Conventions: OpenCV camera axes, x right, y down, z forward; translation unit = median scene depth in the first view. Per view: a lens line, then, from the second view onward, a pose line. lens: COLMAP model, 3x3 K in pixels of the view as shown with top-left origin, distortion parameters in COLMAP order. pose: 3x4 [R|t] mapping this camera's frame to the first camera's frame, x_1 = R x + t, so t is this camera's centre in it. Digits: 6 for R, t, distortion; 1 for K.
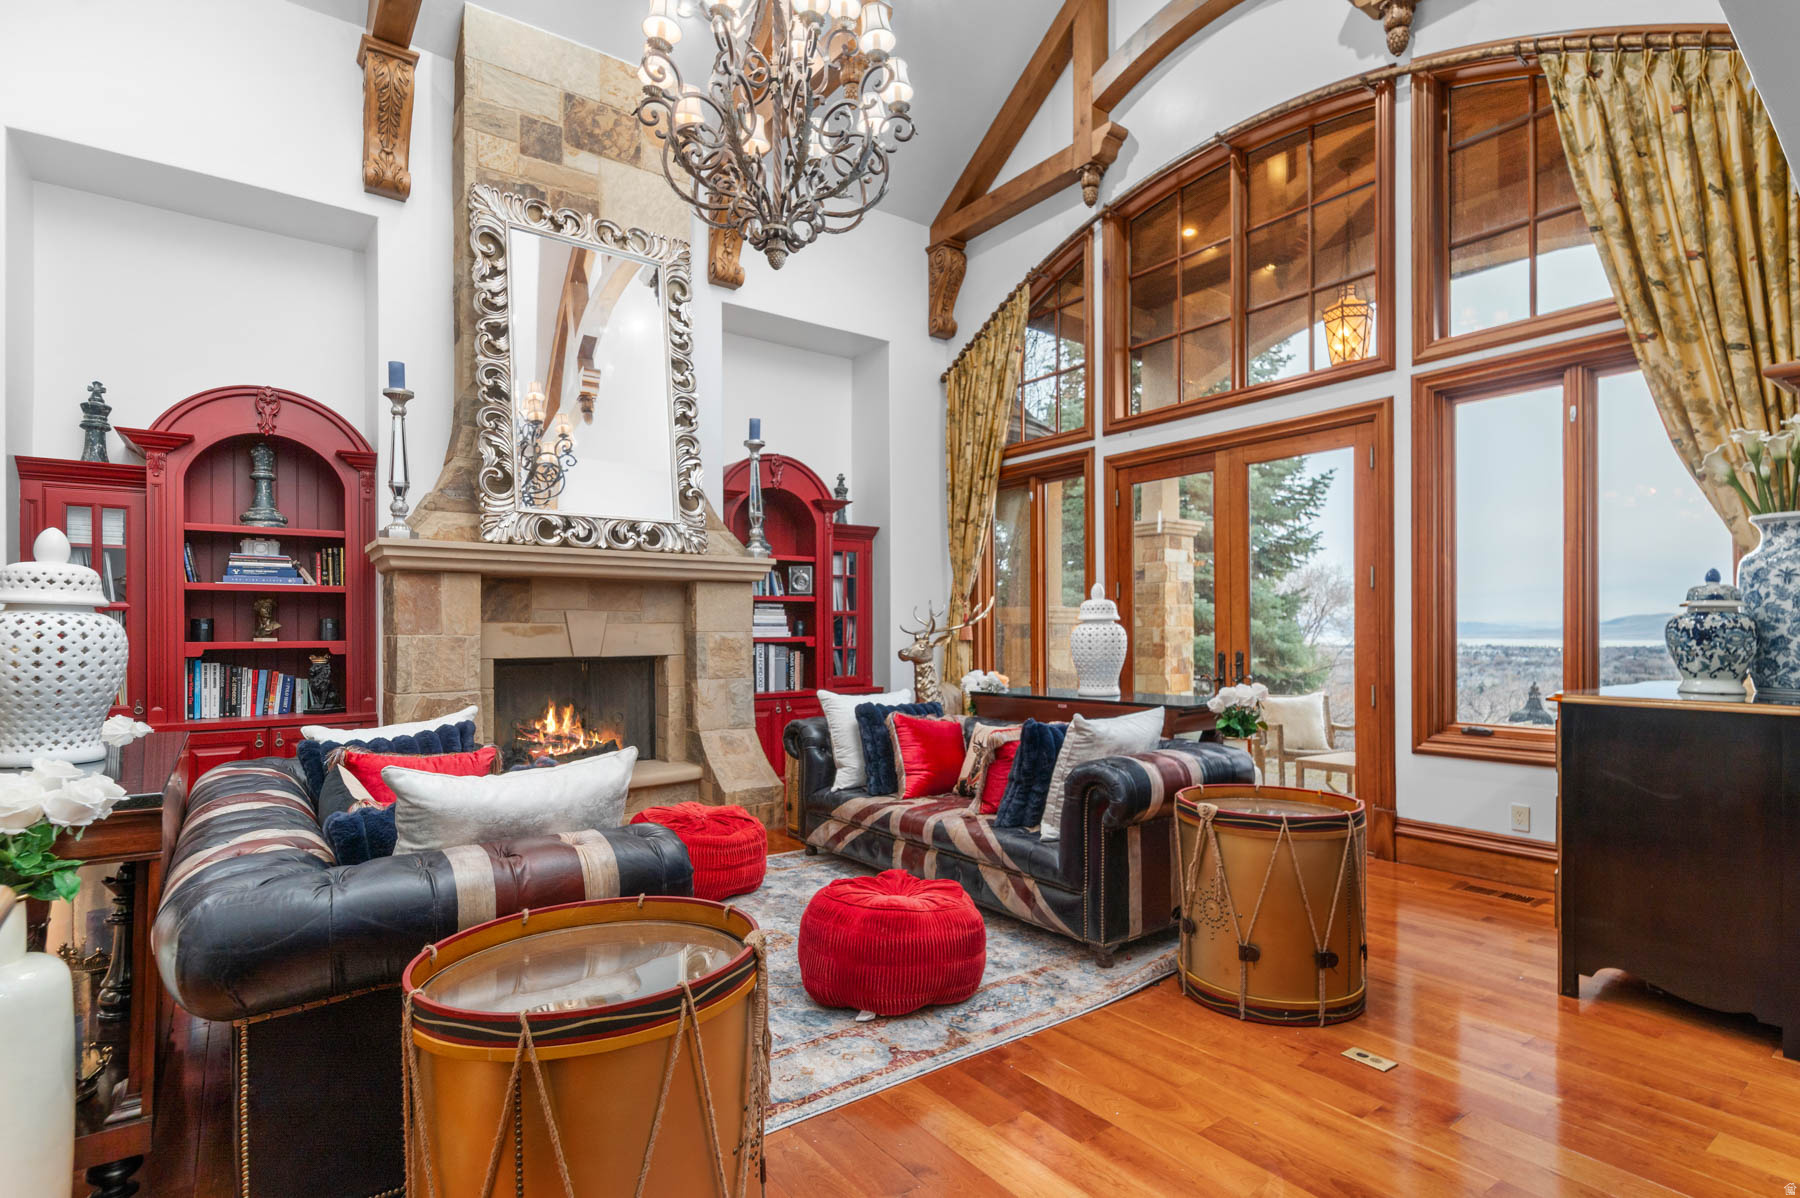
lens RADIAL K [[888.3, 0, 903.5], [0, 888.3, 634.9], [0, 0, 1]] dist [-0.000426, -0.000250]
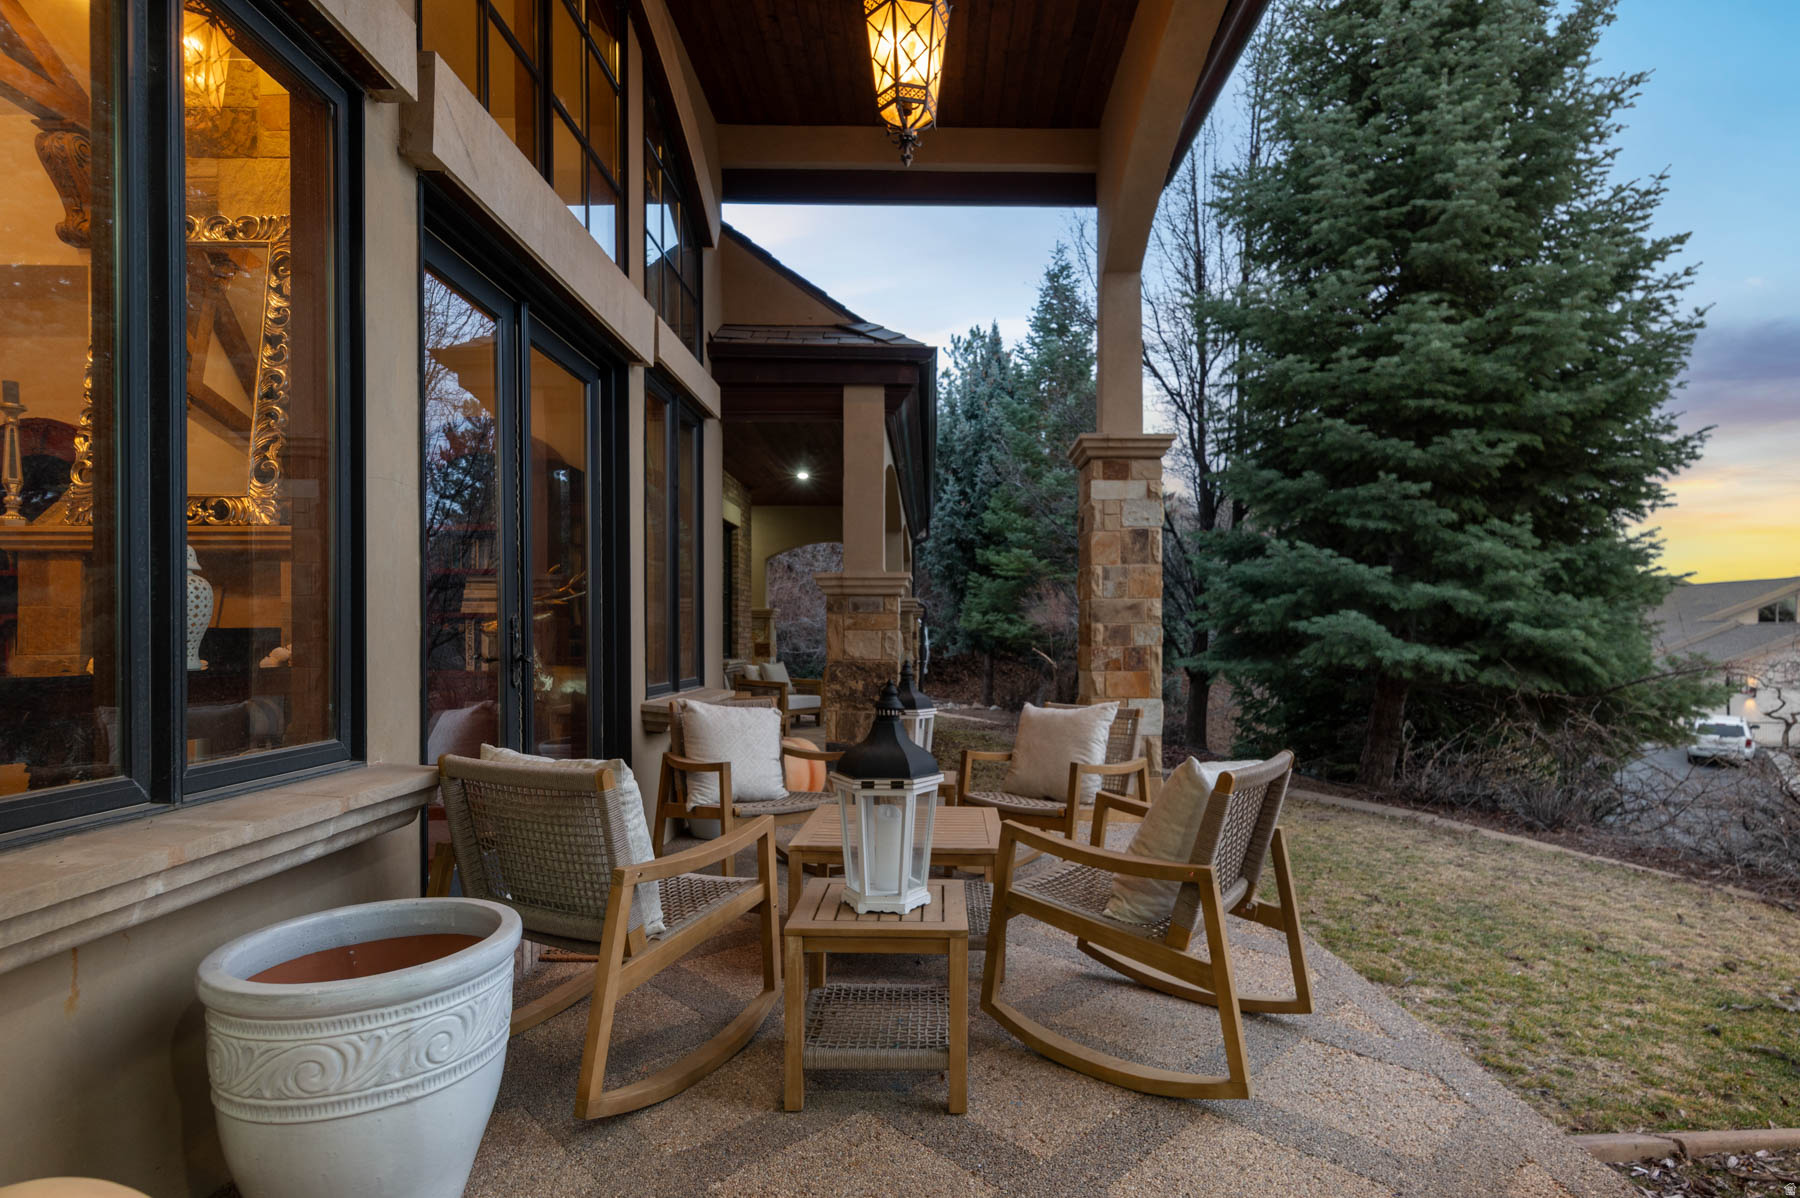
lens RADIAL K [[888.3, 0, 903.5], [0, 888.3, 634.9], [0, 0, 1]] dist [-0.000426, -0.000250]
pose [[0.802722, 0.003289, -0.596344, 0.928208], [-0.002578, 0.999995, 0.002045, 0.027091], [0.596348, -0.000104, 0.802726, 0.620222]]
